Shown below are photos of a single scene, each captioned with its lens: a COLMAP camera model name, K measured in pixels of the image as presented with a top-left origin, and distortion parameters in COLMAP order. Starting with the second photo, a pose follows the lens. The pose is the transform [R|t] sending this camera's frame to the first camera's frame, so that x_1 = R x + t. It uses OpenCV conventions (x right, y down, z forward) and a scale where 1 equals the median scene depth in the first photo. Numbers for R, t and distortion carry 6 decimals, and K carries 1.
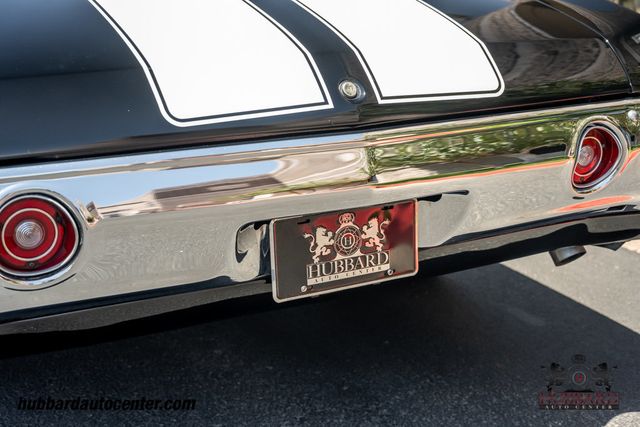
lens RADIAL K [[911.9, 0, 321.8], [0, 911.9, 214.1], [0, 0, 1]] dist [0.017402, 0.000000]
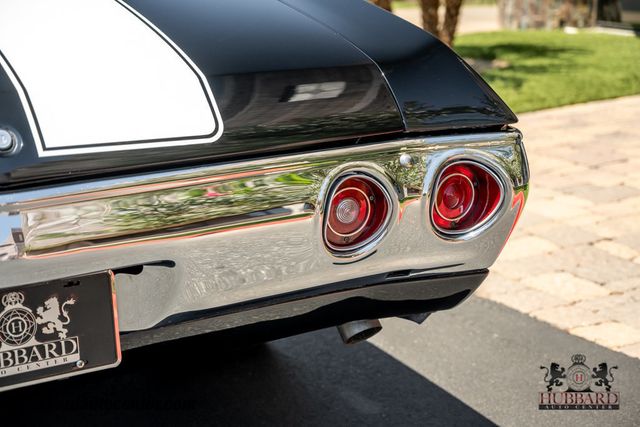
lens RADIAL K [[1083.9, 0, 320.9], [0, 1083.9, 212.6], [0, 0, 1]] dist [0.005200, 0.000000]
pose [[0.999796, -0.020093, 0.002024, 0.287094], [0.020160, 0.998943, -0.041317, -0.025322], [-0.001191, 0.041349, 0.999144, 0.045198]]
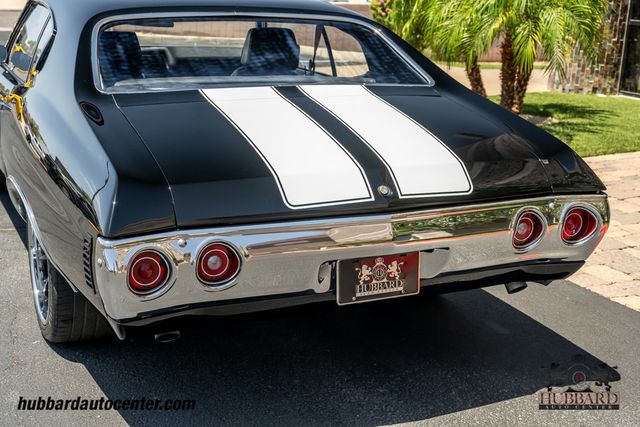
lens RADIAL K [[887.0, 0, 319.5], [0, 887.0, 215.1], [0, 0, 1]] dist [0.025613, 0.000000]
pose [[0.998056, 0.040226, -0.047593, -0.010549], [-0.041617, 0.998724, -0.028613, -0.028387], [0.046381, 0.030538, 0.998457, -0.721933]]
